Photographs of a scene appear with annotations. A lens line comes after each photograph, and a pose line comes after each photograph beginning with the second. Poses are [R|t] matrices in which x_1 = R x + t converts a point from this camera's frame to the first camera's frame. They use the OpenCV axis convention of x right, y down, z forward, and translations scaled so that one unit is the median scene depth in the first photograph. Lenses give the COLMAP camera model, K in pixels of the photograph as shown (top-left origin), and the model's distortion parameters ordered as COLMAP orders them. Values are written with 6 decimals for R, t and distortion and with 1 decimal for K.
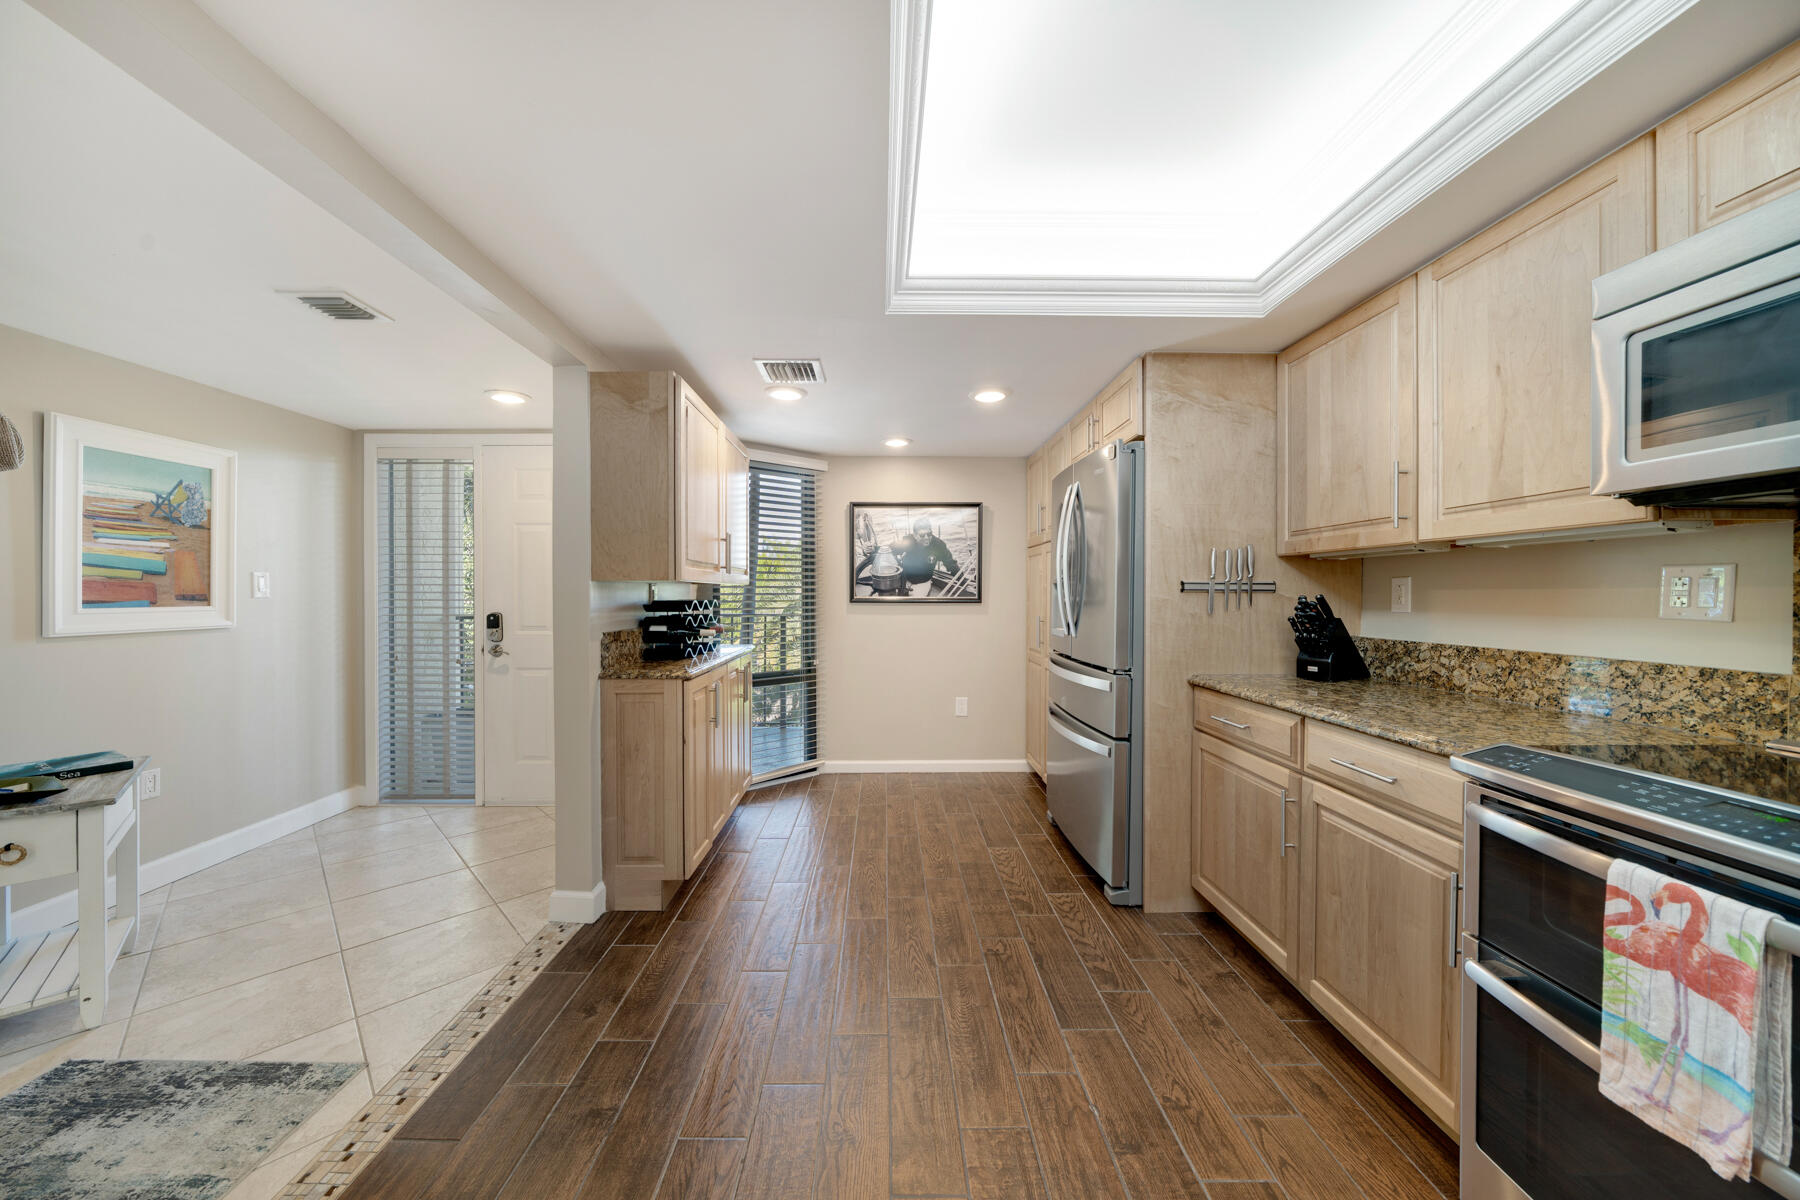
lens RADIAL K [[636.5, 0, 895.3], [0, 636.5, 596.8], [0, 0, 1]] dist [-0.003050, 0.000301]
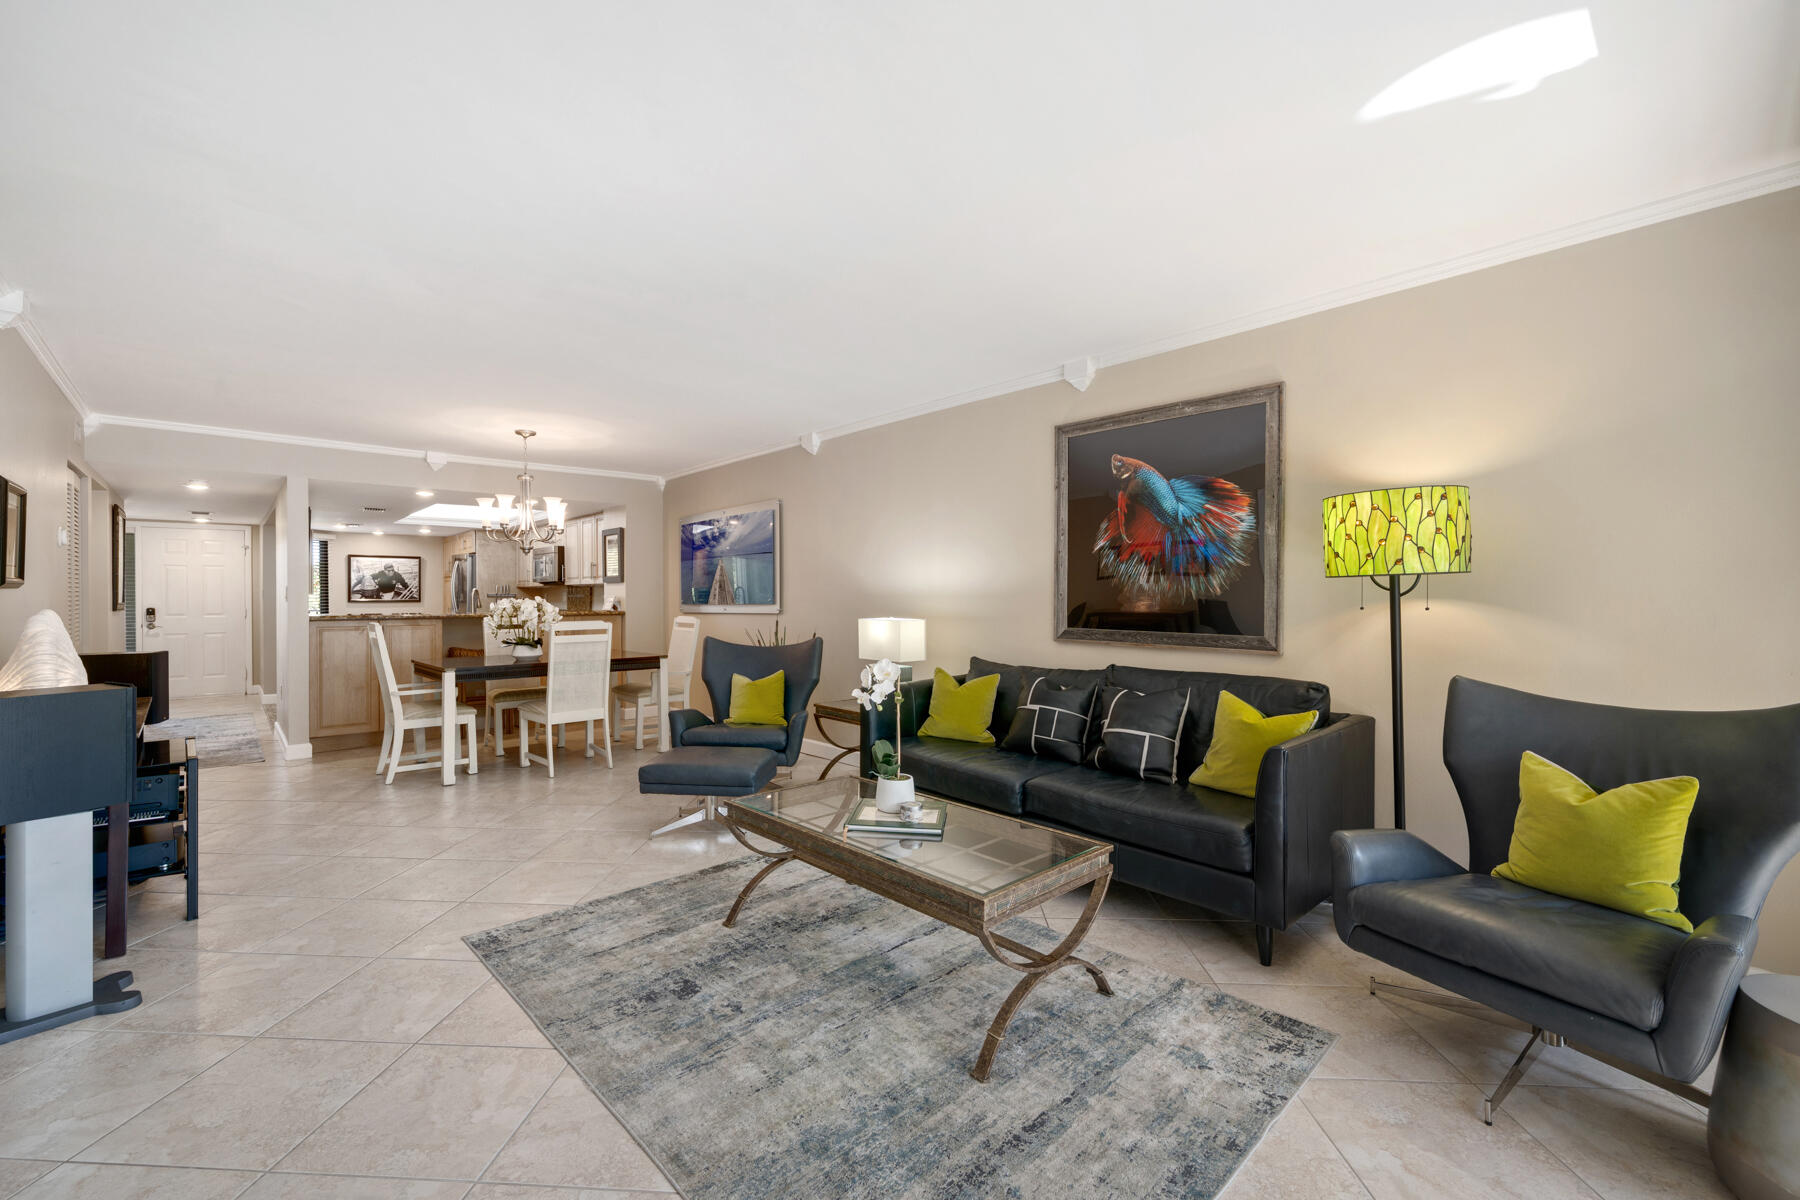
lens RADIAL K [[765.2, 0, 899.6], [0, 765.2, 599.7], [0, 0, 1]] dist [0.000049, 0.000002]
pose [[0.764633, -0.006994, 0.644428, -0.604840], [0.008670, 0.999962, 0.000565, 0.029390], [-0.644407, 0.005155, 0.764665, -4.156282]]
